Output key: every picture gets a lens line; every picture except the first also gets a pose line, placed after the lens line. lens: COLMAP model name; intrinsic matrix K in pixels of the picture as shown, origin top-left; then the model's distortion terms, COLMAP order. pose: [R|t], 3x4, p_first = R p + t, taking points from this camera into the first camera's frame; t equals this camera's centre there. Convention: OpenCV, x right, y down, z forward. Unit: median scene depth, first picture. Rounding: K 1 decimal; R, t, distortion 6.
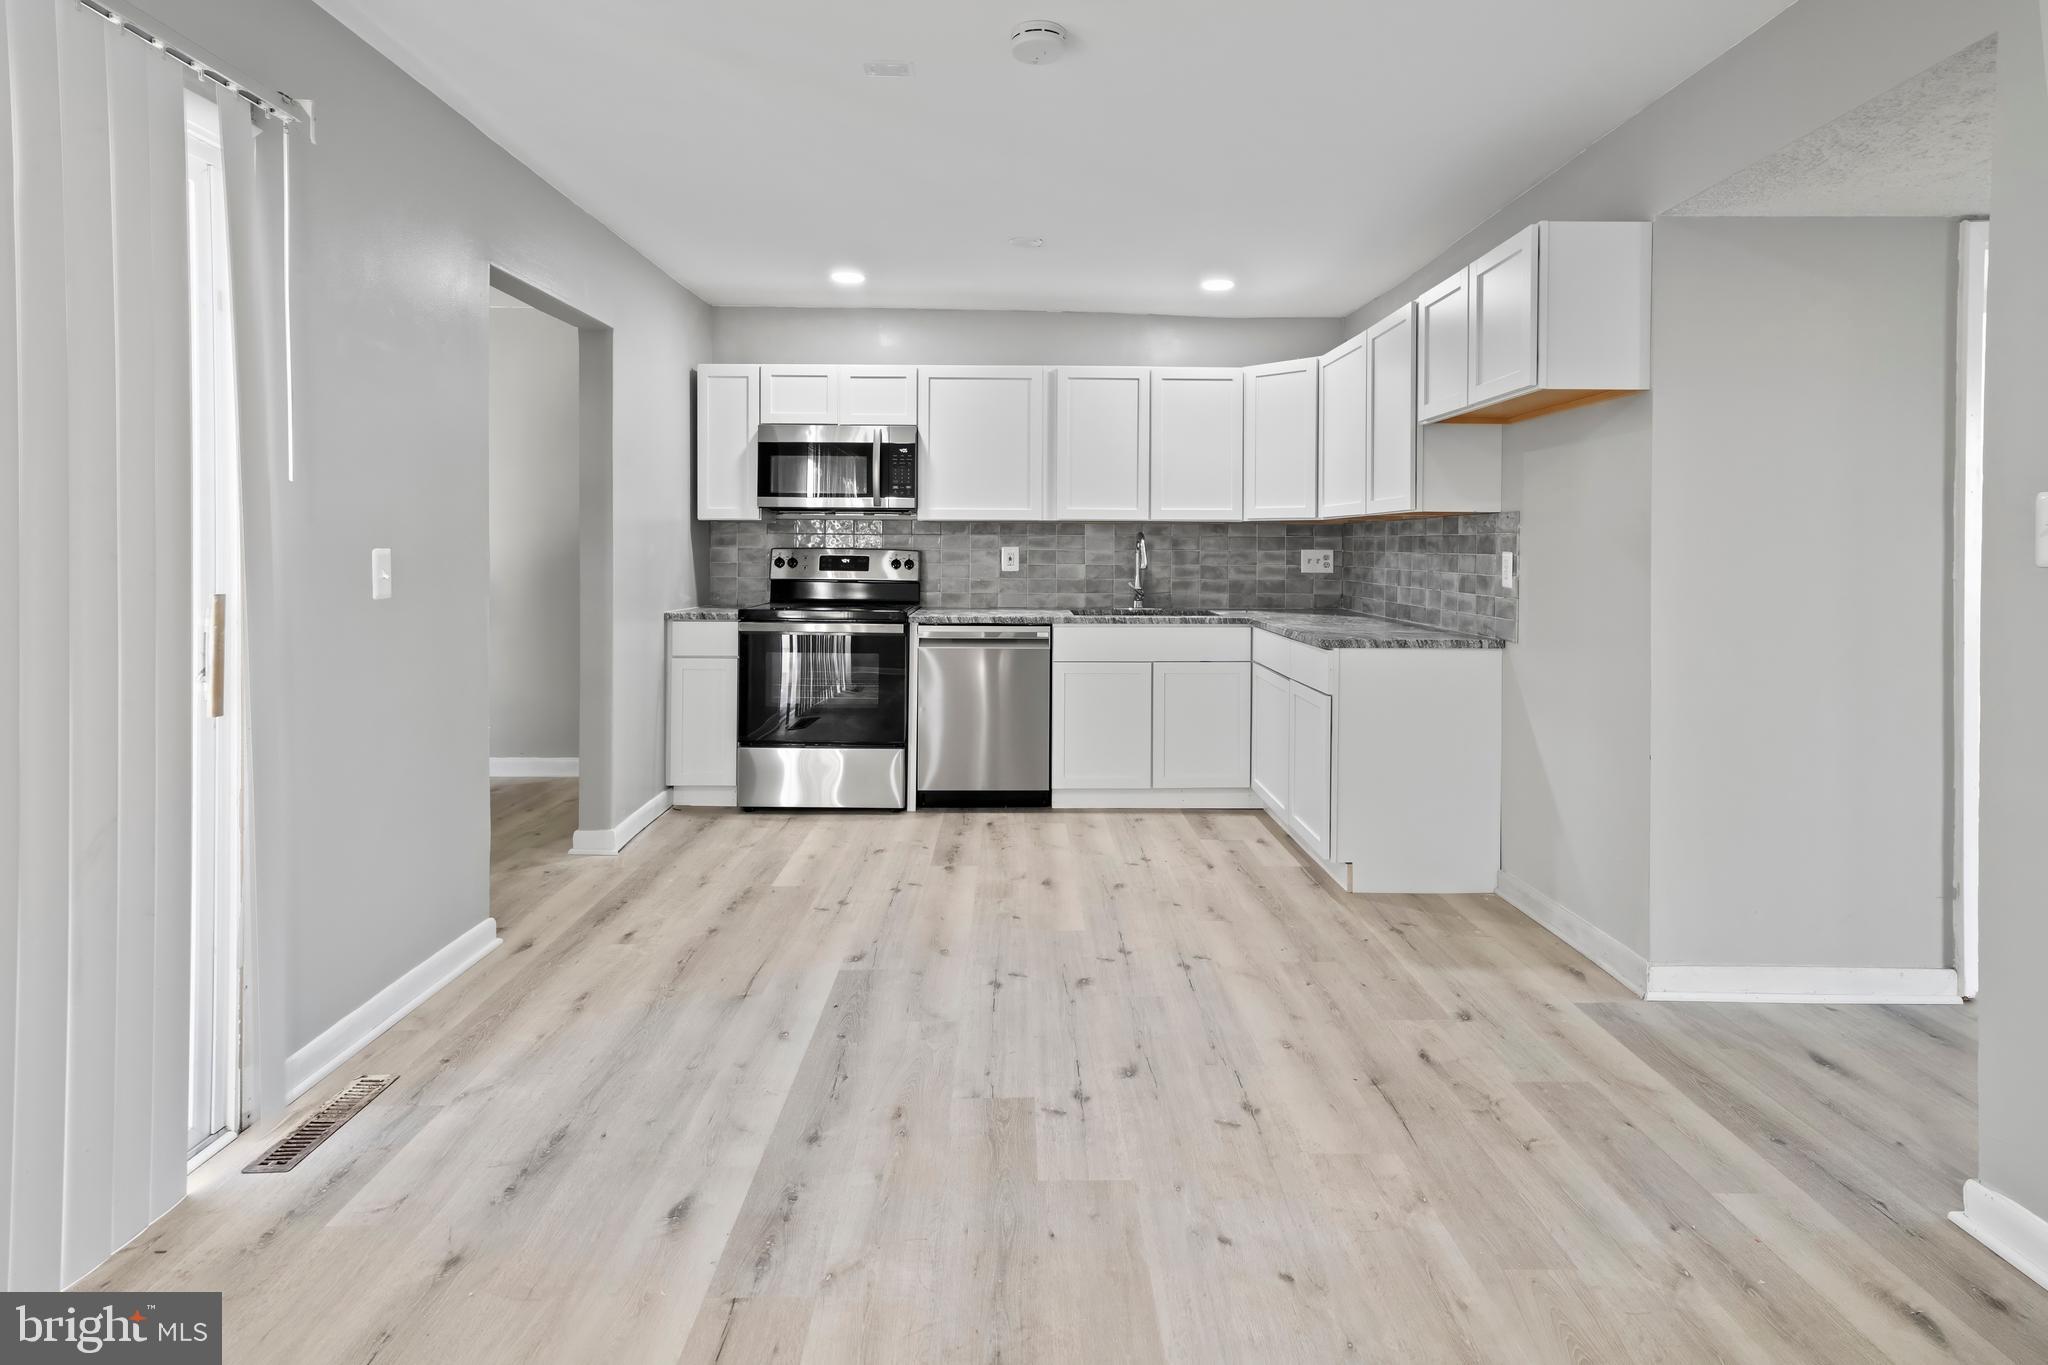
lens RADIAL K [[992.7, 0, 1033.0], [0, 992.7, 550.3], [0, 0, 1]] dist [-0.010056, 0.011065]
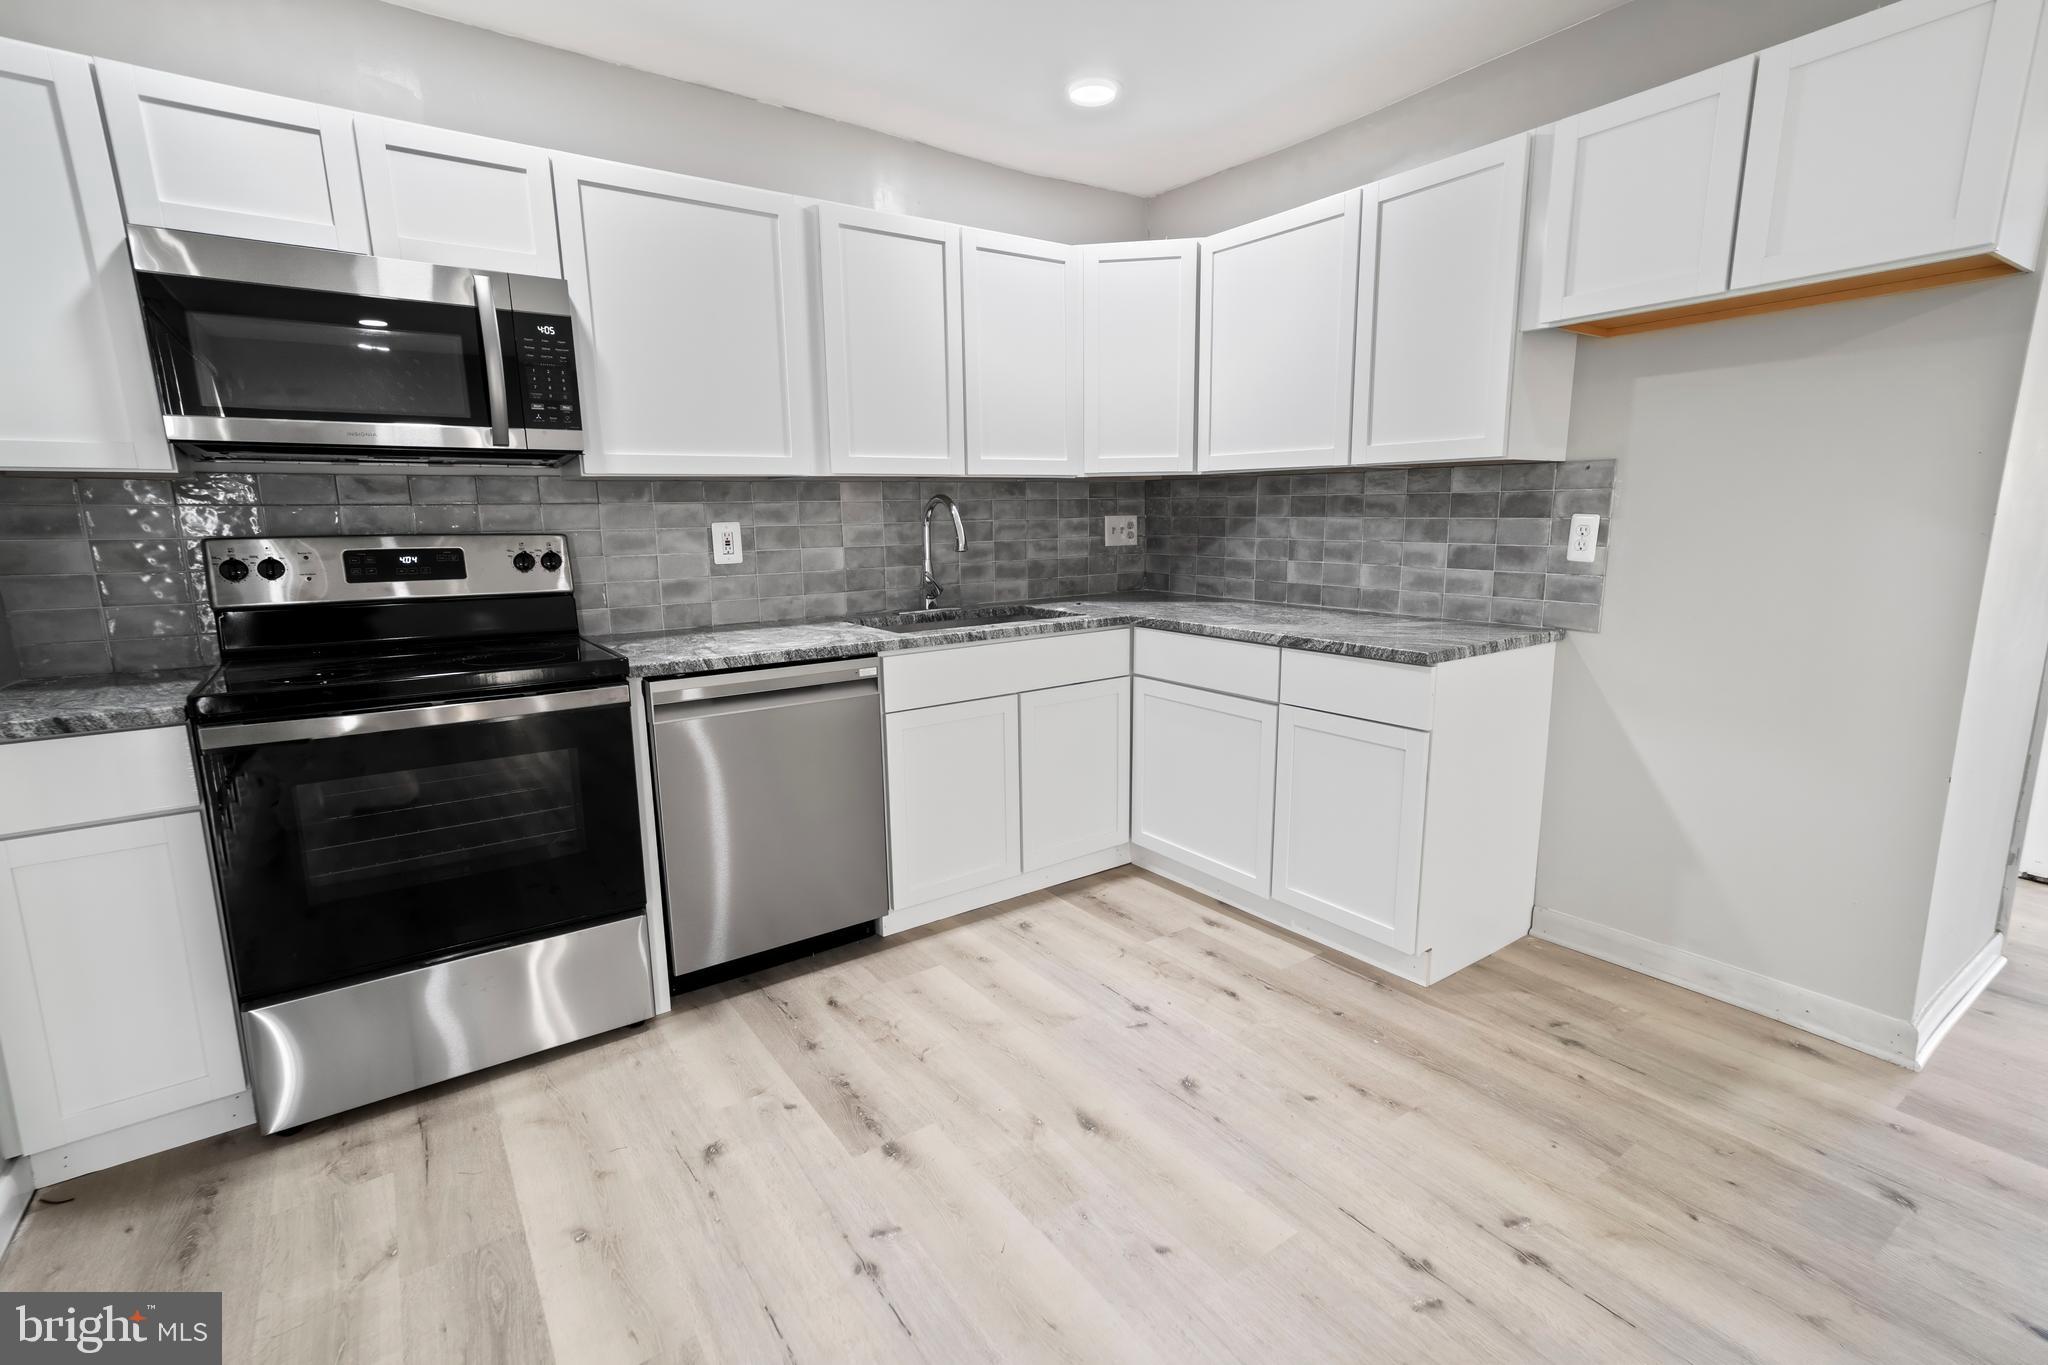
lens RADIAL K [[942.9, 0, 1024.0], [0, 942.9, 682.5], [0, 0, 1]] dist [-0.002284, 0.013790]
pose [[0.826342, -0.120571, 0.550111, -0.222416], [0.021028, 0.982738, 0.183805, -0.010574], [-0.562776, -0.140318, 0.814613, 0.482174]]
